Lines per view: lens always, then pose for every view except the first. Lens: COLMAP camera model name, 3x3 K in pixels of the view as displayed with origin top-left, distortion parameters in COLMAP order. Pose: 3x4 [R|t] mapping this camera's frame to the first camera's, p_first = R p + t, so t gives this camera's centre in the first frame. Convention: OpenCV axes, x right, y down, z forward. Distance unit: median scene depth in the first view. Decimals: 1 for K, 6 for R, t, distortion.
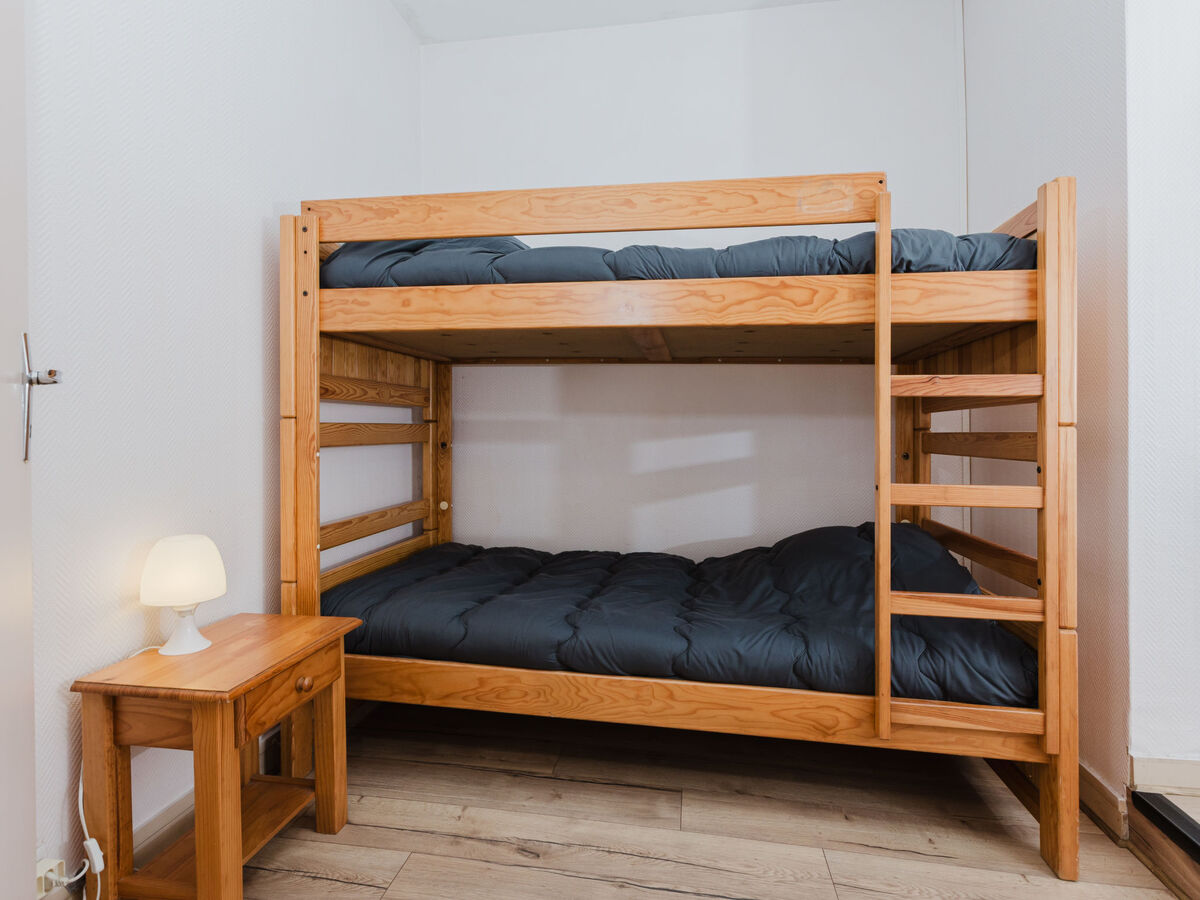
lens RADIAL K [[631.0, 0, 601.3], [0, 631.0, 422.7], [0, 0, 1]] dist [0.002341, -0.000261]
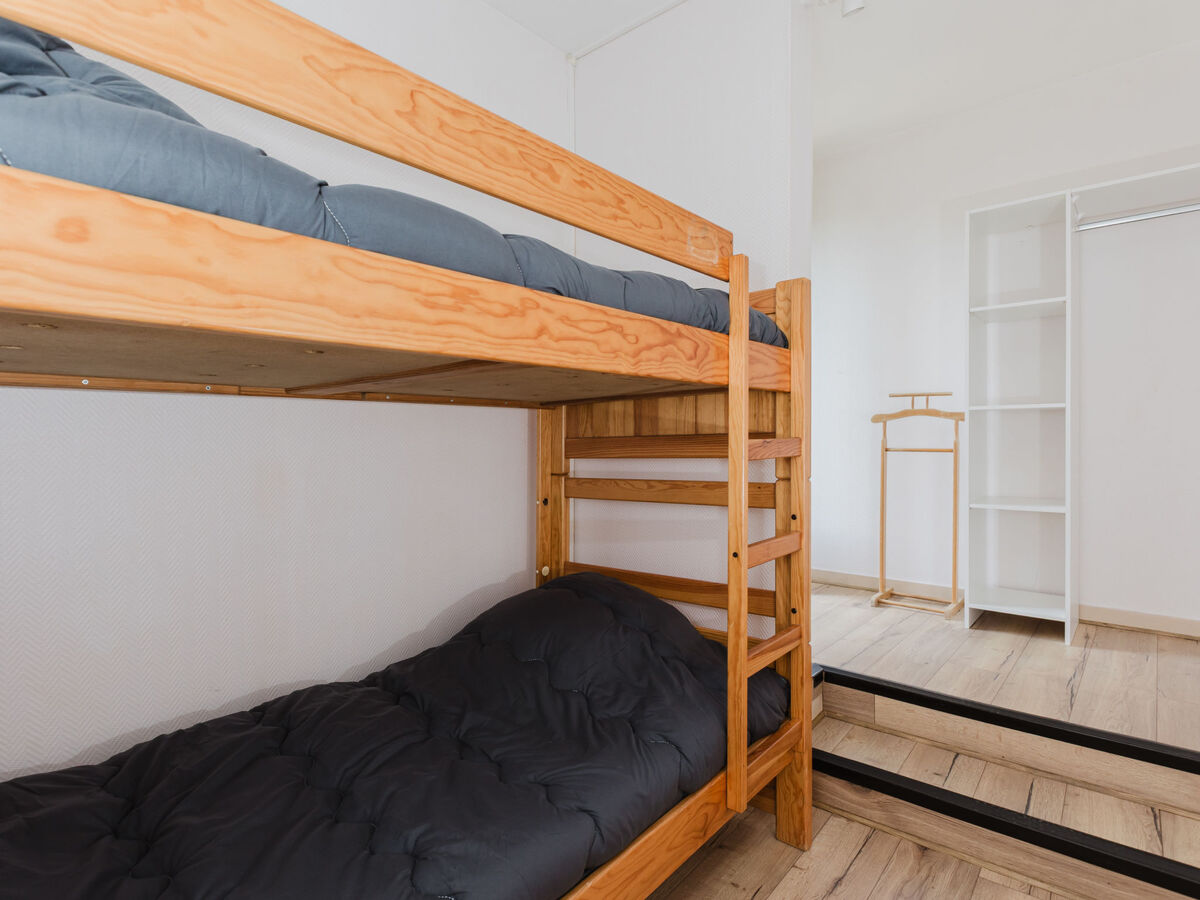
lens RADIAL K [[631.0, 0, 597.5], [0, 631.0, 424.3], [0, 0, 1]] dist [0.002341, -0.000261]
pose [[0.518670, 0.001026, 0.854974, -0.487454], [0.015092, 0.999832, -0.010356, -0.088125], [-0.854841, 0.018275, 0.518567, 0.650782]]
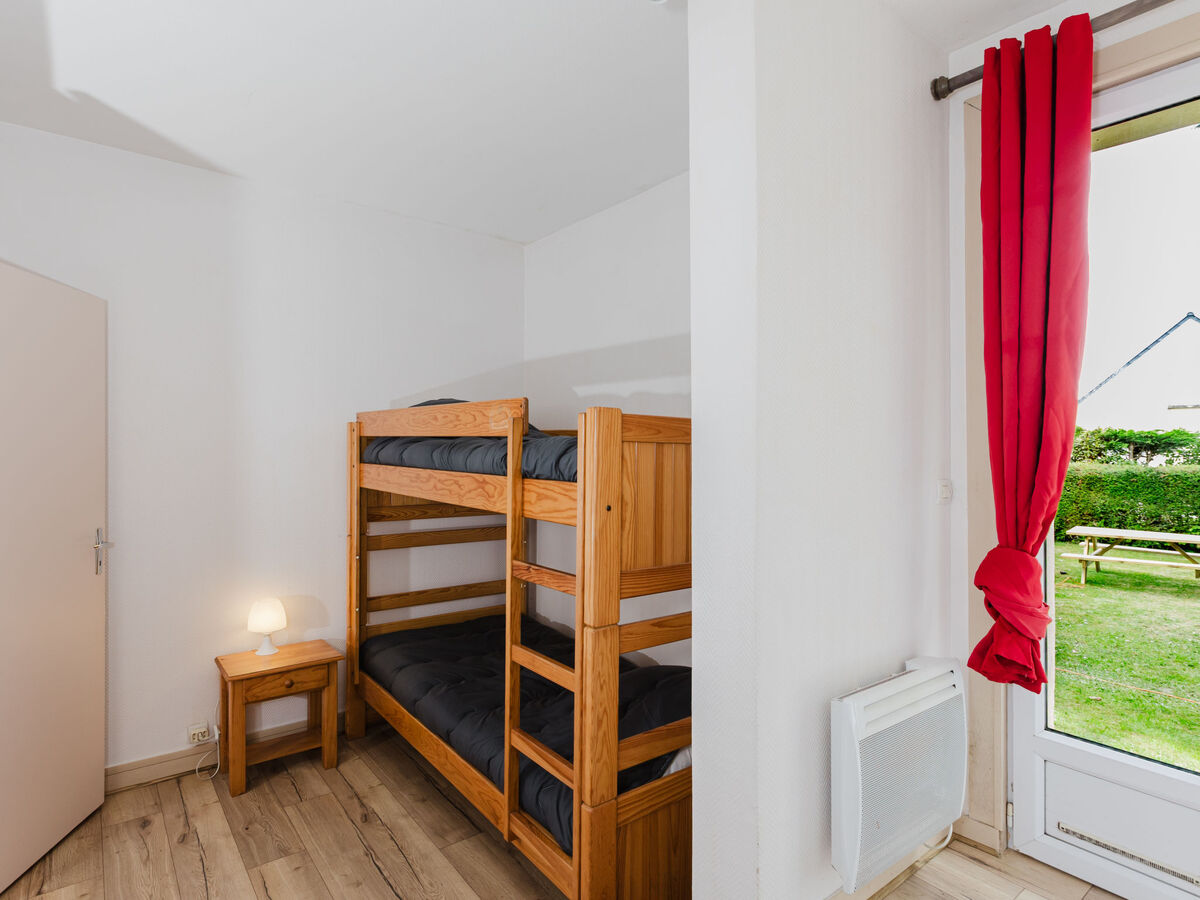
lens RADIAL K [[648.8, 0, 600.3], [0, 648.8, 448.4], [0, 0, 1]] dist [0.006271, 0.001801]
pose [[0.734362, 0.007066, -0.678721, 1.410076], [-0.004511, 0.999975, 0.005530, -0.295363], [0.678743, -0.001000, 0.734375, 0.141186]]
